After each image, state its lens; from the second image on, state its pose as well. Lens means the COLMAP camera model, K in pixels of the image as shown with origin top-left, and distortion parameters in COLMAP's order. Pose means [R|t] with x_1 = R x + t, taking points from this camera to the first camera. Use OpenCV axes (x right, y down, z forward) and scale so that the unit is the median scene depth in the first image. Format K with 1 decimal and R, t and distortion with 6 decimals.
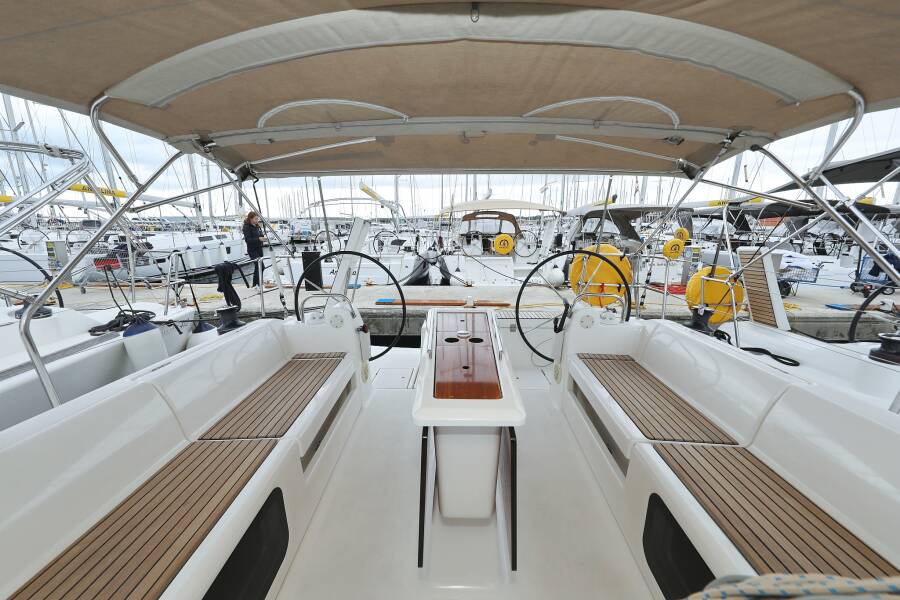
lens RADIAL K [[296.2, 0, 462.7], [0, 296.2, 292.4], [0, 0, 1]] dist [0.001962, 0.000034]
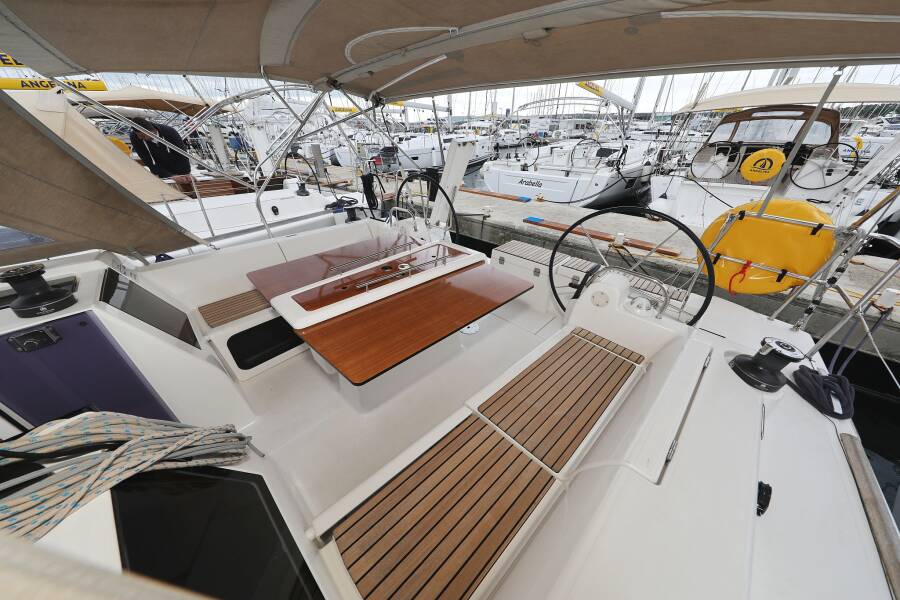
lens RADIAL K [[285.0, 0, 468.1], [0, 285.0, 296.2], [0, 0, 1]] dist [0.009581, 0.000002]
pose [[0.753029, 0.344288, -0.560726, 0.220443], [-0.152425, 0.920278, 0.360355, -0.049974], [0.640090, -0.185889, 0.745473, 0.065261]]
